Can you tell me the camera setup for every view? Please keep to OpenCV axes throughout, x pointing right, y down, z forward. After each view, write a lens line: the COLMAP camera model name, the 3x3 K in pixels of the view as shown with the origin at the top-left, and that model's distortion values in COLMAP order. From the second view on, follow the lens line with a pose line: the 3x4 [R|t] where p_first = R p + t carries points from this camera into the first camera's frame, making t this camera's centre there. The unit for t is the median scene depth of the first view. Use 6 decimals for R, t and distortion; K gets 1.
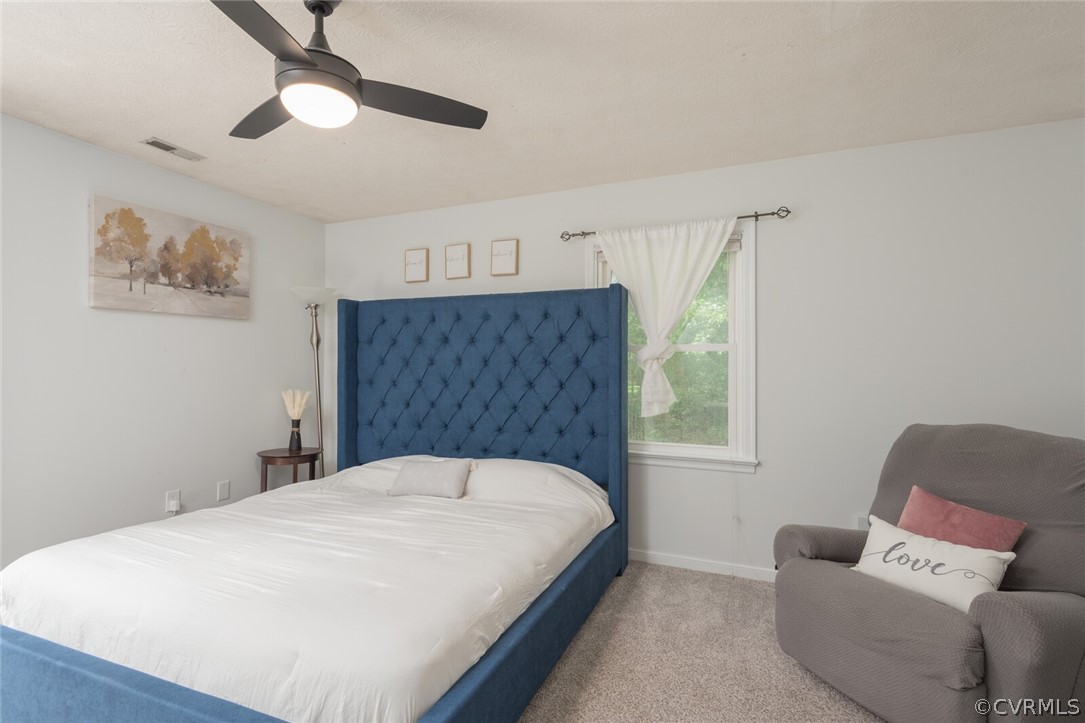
lens RADIAL K [[501.2, 0, 553.2], [0, 501.2, 363.4], [0, 0, 1]] dist [0.038549, -0.023513]
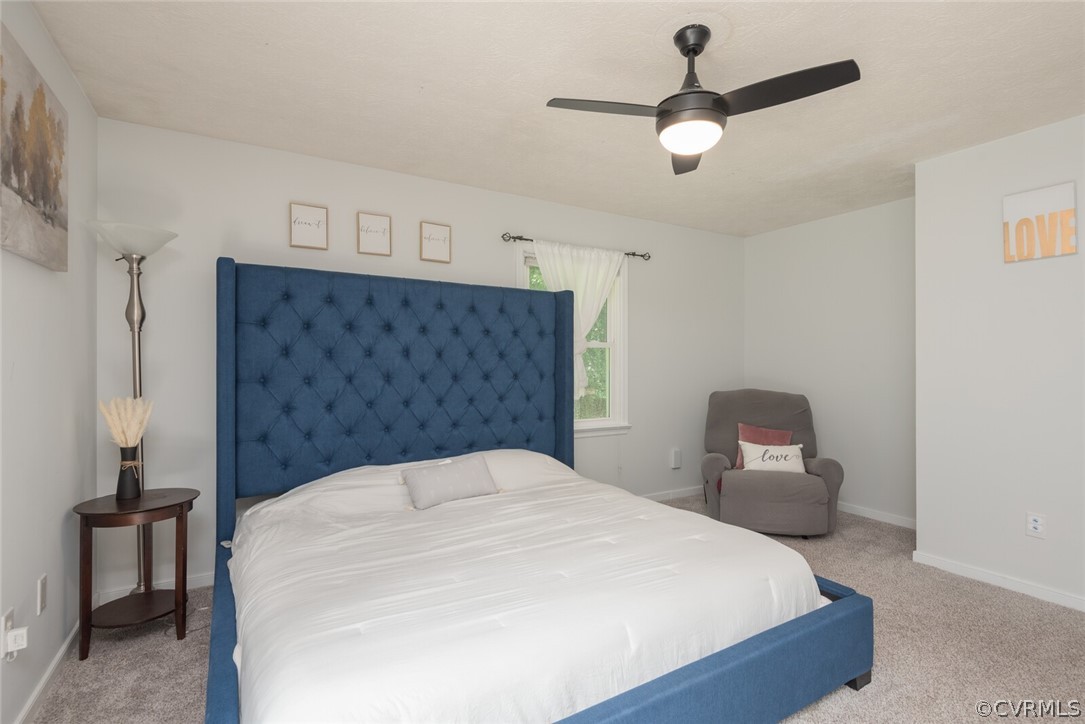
lens RADIAL K [[501.2, 0, 553.2], [0, 501.2, 363.9], [0, 0, 1]] dist [0.038549, -0.023513]
pose [[0.609590, -0.006801, 0.792688, -0.782772], [-0.008061, 0.999858, 0.014778, -0.000050], [-0.792676, -0.015398, 0.609449, 0.273393]]
